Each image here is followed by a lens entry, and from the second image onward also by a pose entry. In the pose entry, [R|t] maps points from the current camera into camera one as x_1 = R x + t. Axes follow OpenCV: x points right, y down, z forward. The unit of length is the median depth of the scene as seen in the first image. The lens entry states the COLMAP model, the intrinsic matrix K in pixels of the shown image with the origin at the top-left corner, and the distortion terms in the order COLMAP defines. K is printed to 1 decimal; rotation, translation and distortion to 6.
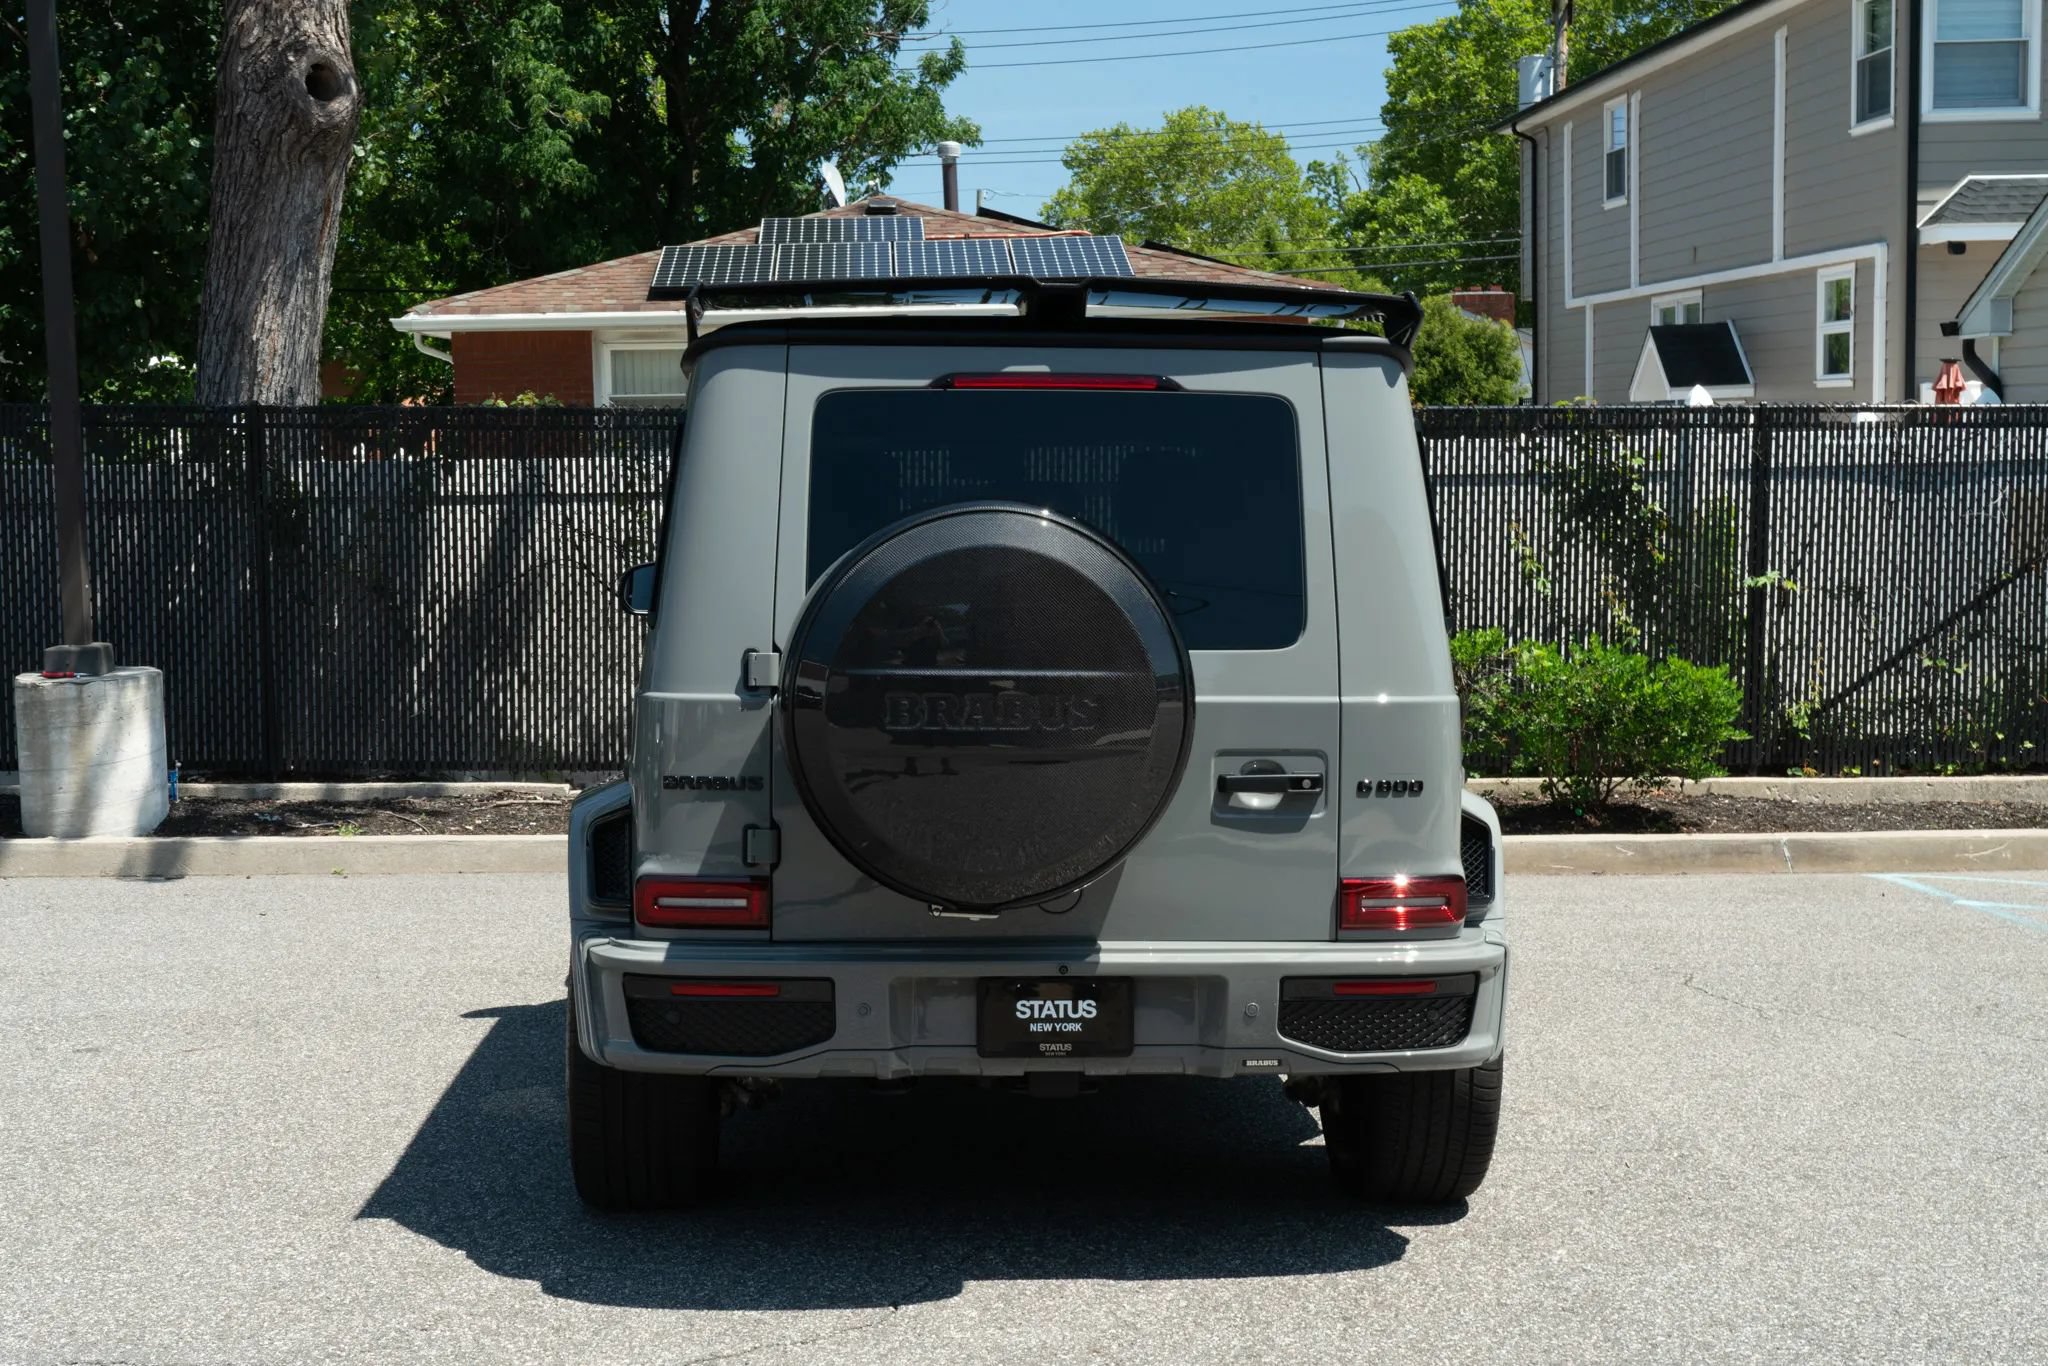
lens RADIAL K [[2678.2, 0, 1024.0], [0, 2678.2, 683.0], [0, 0, 1]] dist [0.033417, -0.006360]
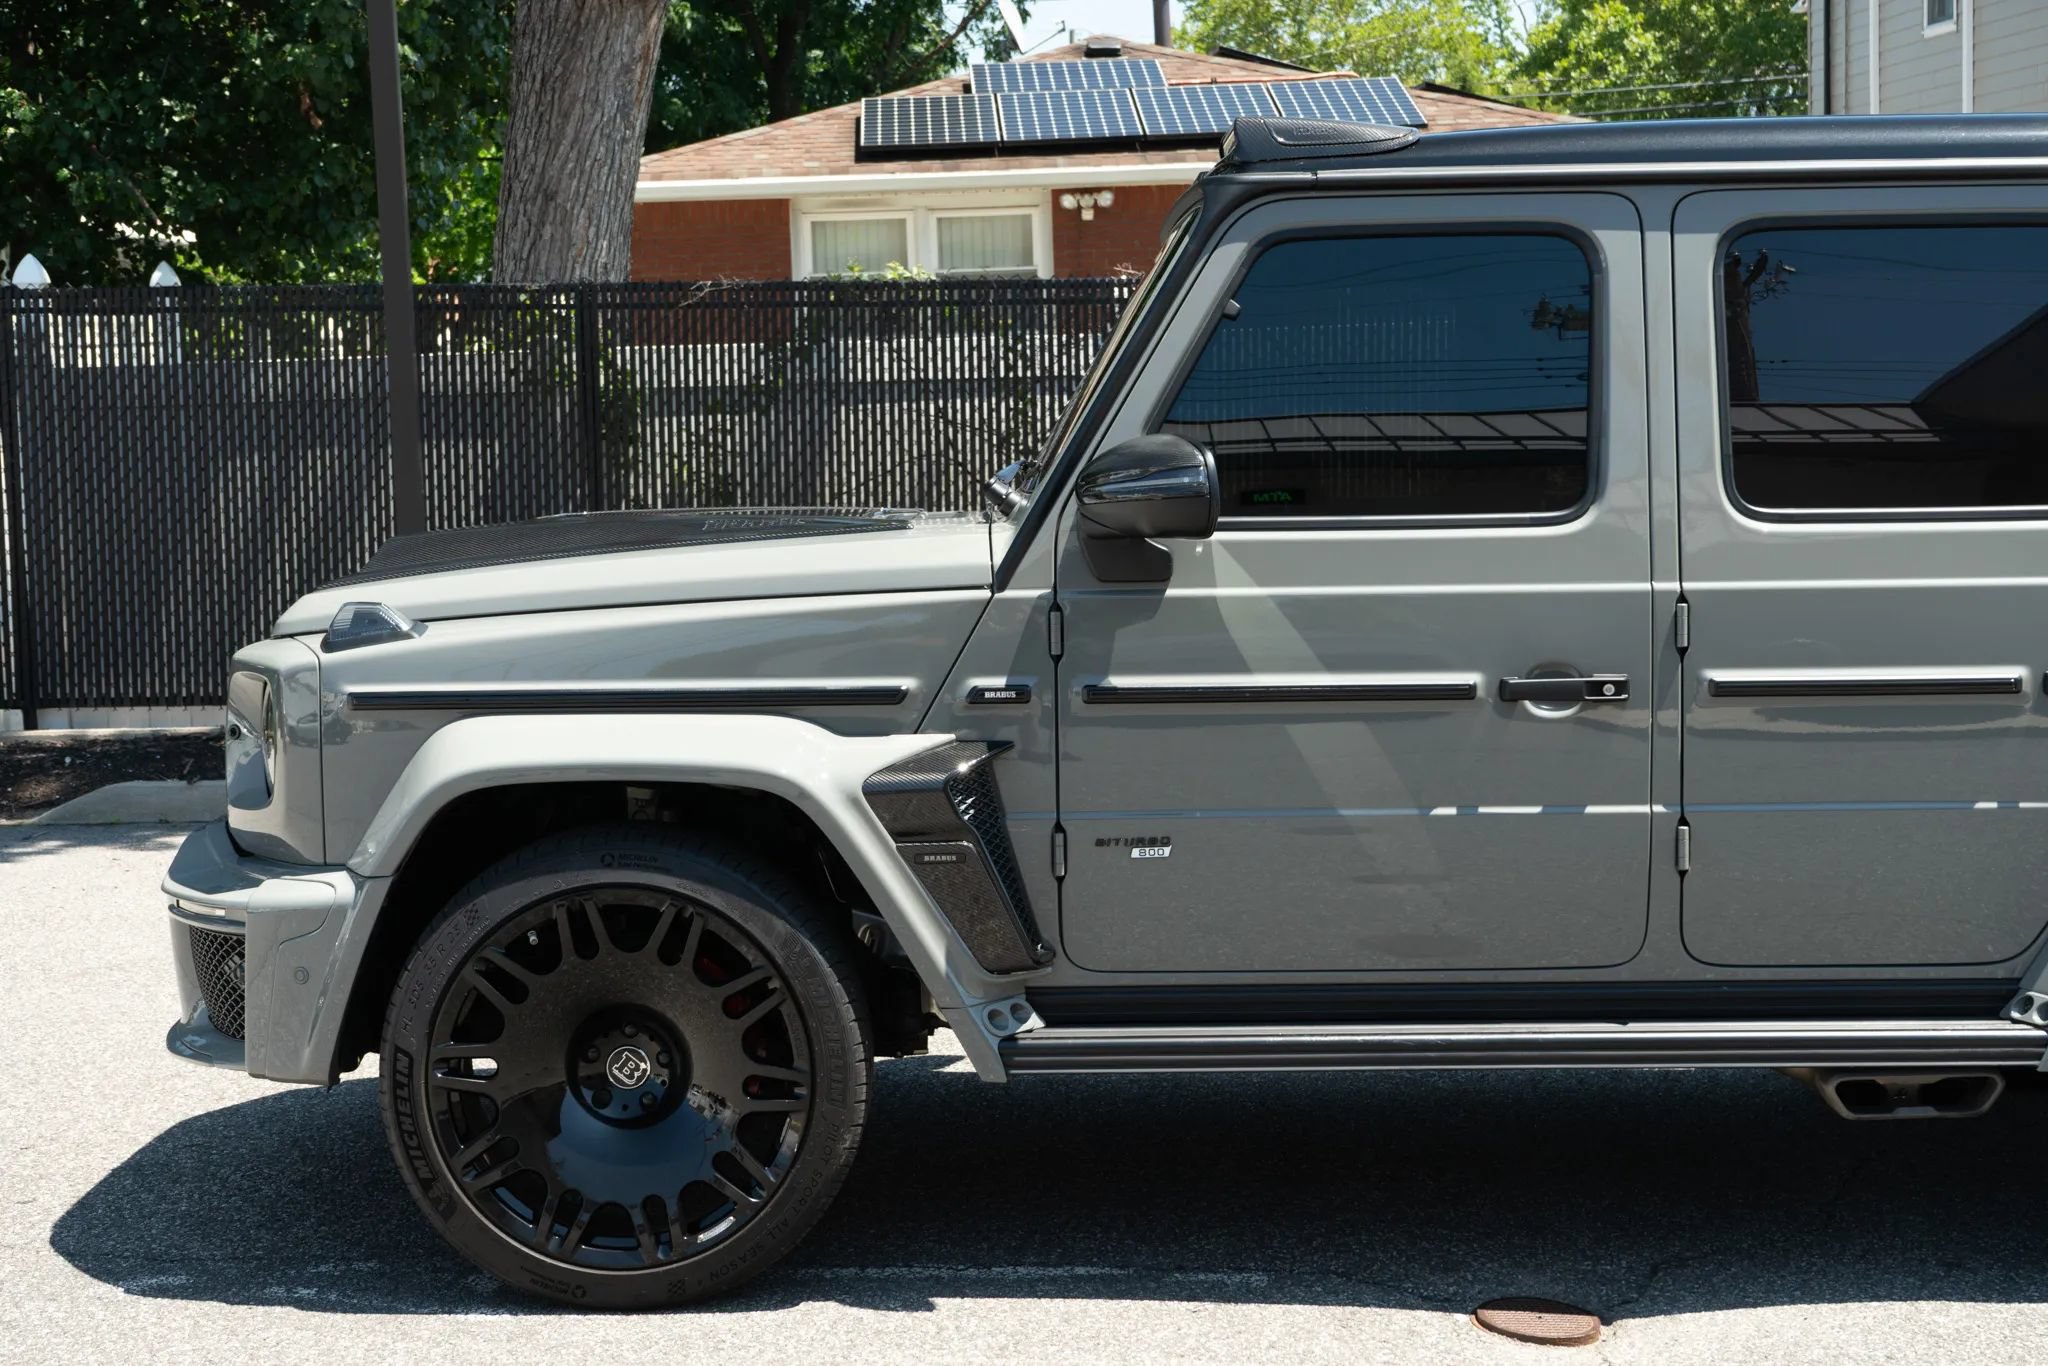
lens RADIAL K [[3232.9, 0, 1024.0], [0, 3232.9, 683.0], [0, 0, 1]] dist [0.012401, 0.205150]
pose [[0.999724, -0.011459, -0.020488, -0.118606], [0.011811, 0.999784, 0.017116, 0.010020], [0.020288, -0.017353, 0.999644, -0.050089]]
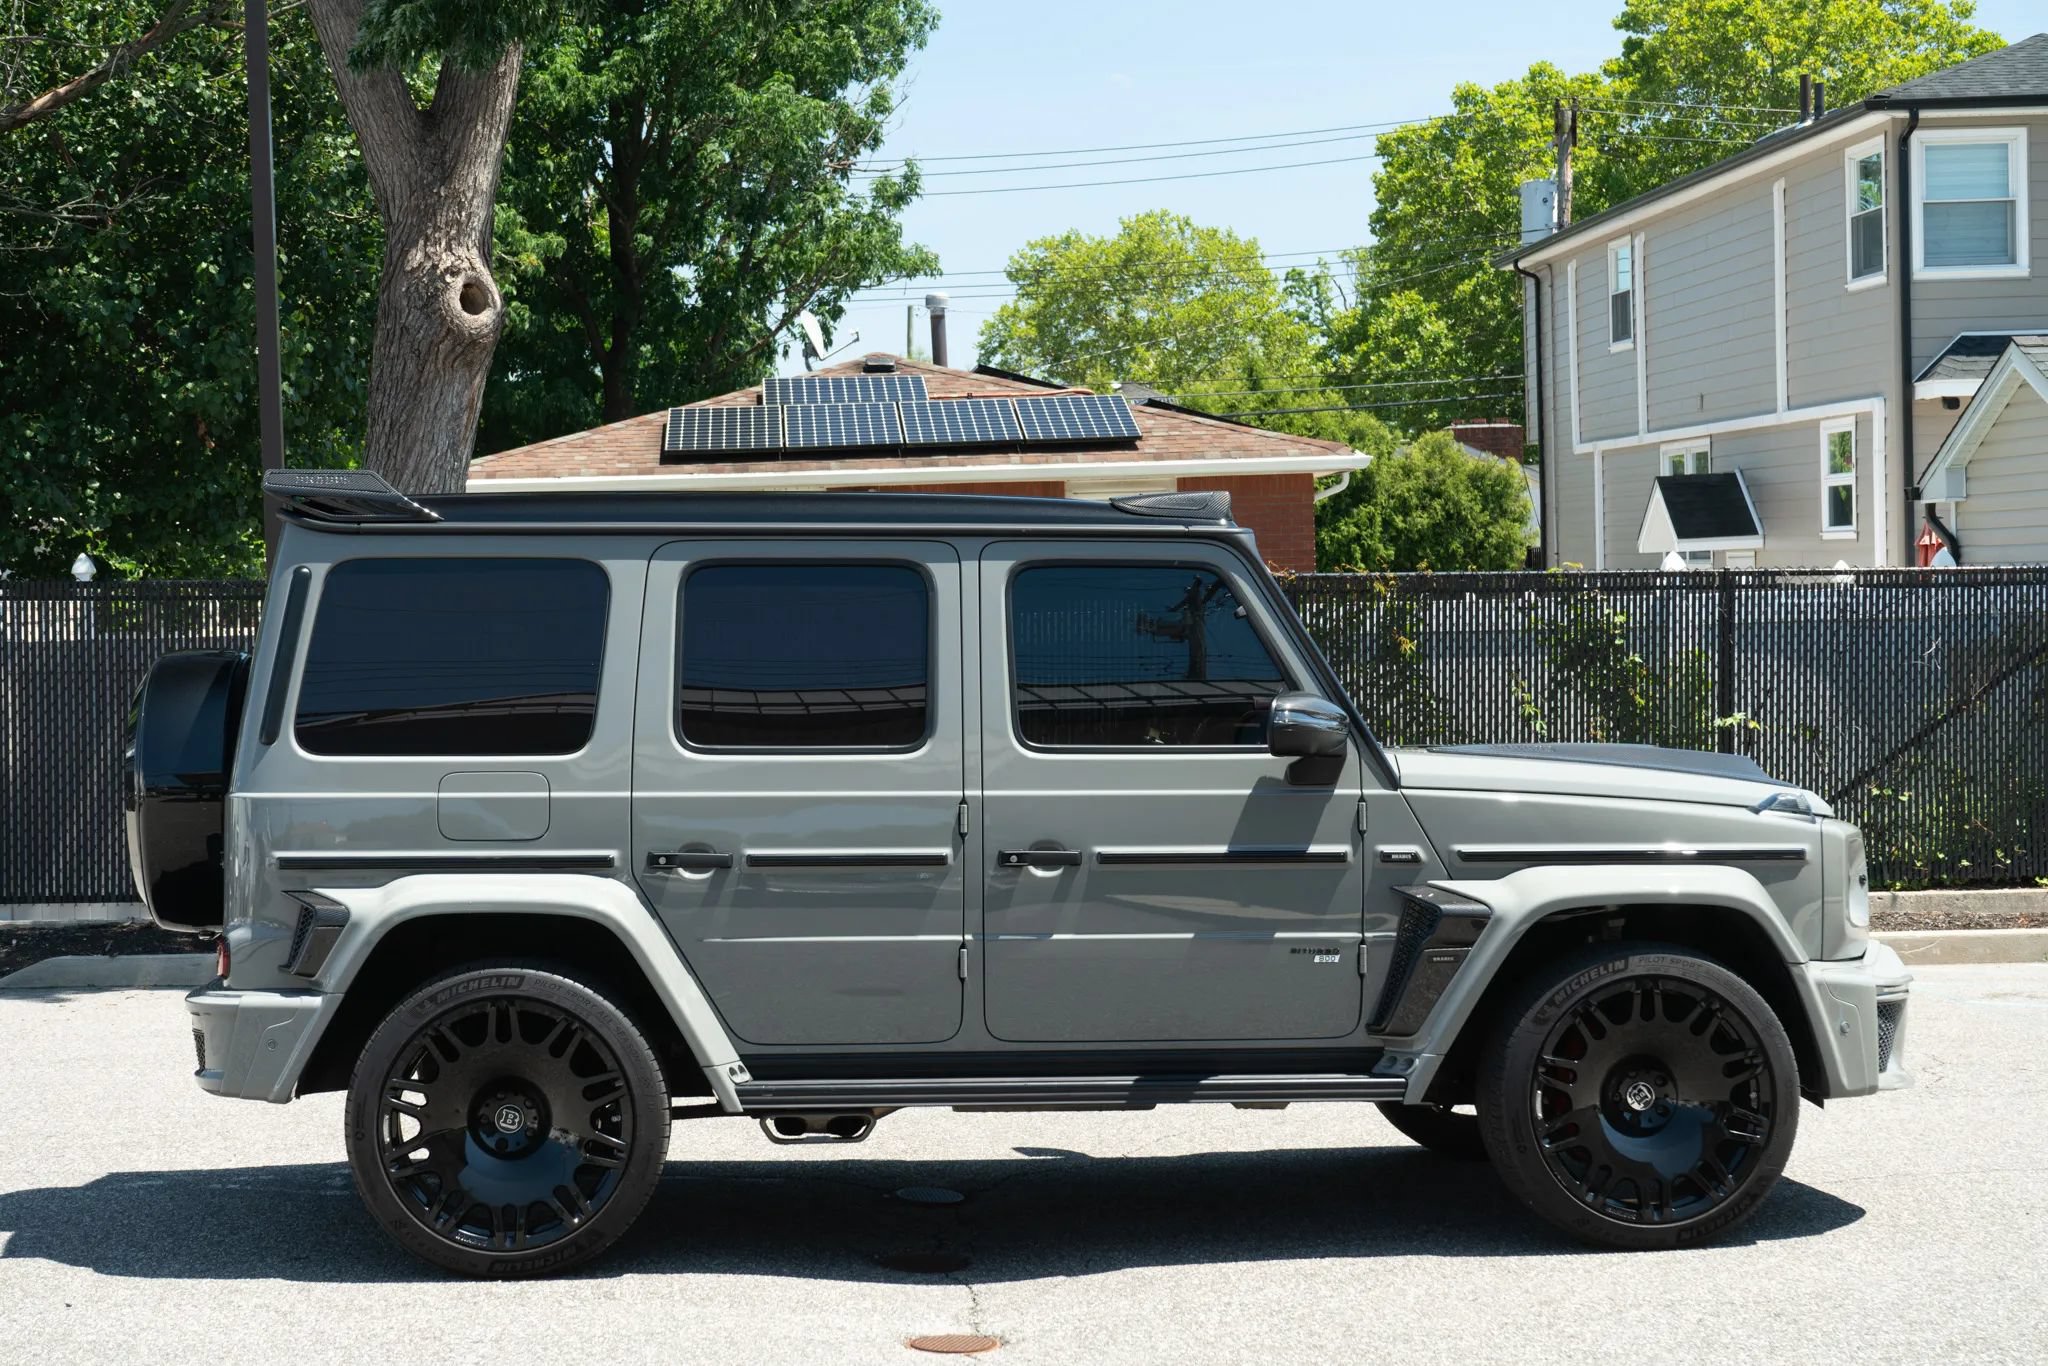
lens RADIAL K [[3232.9, 0, 1024.0], [0, 3232.9, 683.0], [0, 0, 1]] dist [0.012401, 0.205150]
pose [[0.999657, -0.008358, 0.024810, -0.060462], [0.009865, 0.998073, -0.061260, 0.027028], [-0.024250, 0.061483, 0.997813, -0.370518]]
